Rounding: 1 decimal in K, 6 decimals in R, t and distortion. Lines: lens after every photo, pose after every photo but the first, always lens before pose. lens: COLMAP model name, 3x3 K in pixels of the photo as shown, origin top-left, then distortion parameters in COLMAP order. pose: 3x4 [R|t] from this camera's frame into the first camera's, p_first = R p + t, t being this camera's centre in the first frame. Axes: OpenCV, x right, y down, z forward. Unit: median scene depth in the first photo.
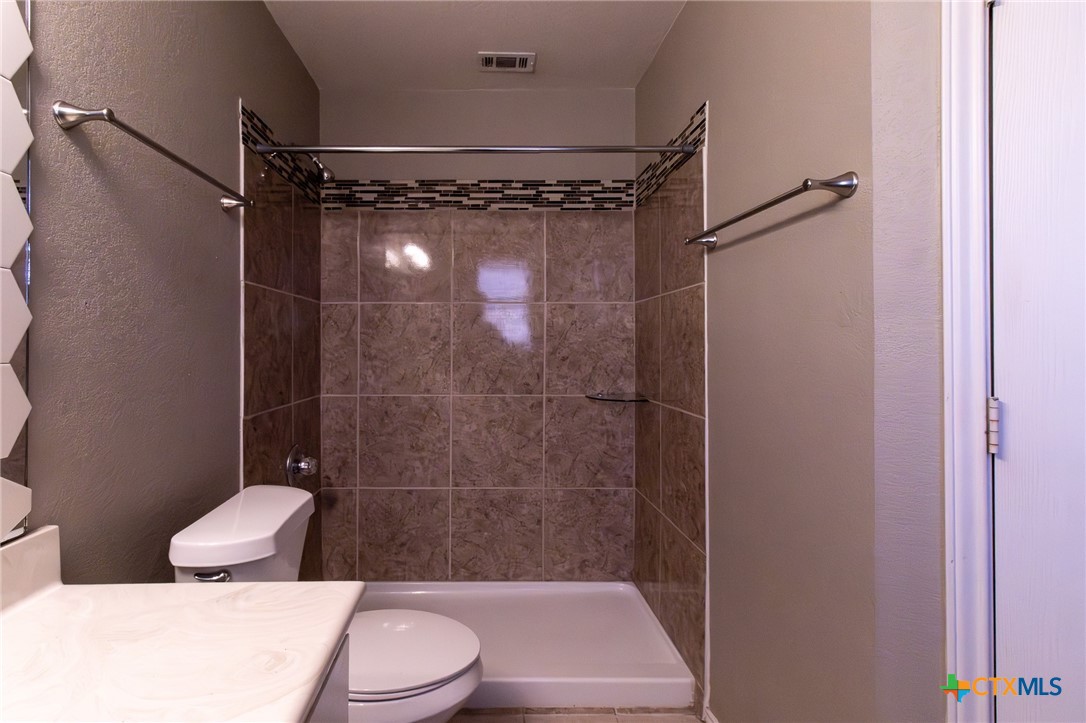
lens RADIAL K [[519.8, 0, 471.8], [0, 519.8, 345.6], [0, 0, 1]] dist [0.001328, -0.001476]
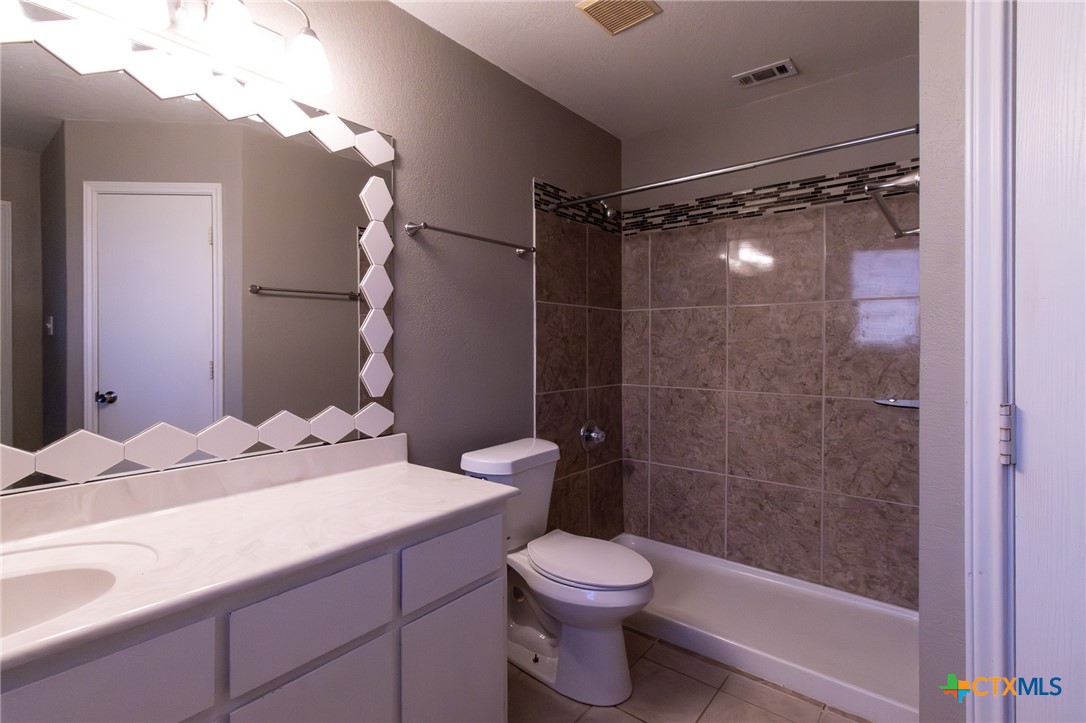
lens RADIAL K [[519.8, 0, 548.4], [0, 519.8, 354.1], [0, 0, 1]] dist [0.001328, -0.001476]
pose [[0.774603, 0.013482, -0.632305, 0.363045], [-0.001758, 0.999815, 0.019165, -0.001781], [0.632446, -0.013733, 0.774483, -0.085624]]
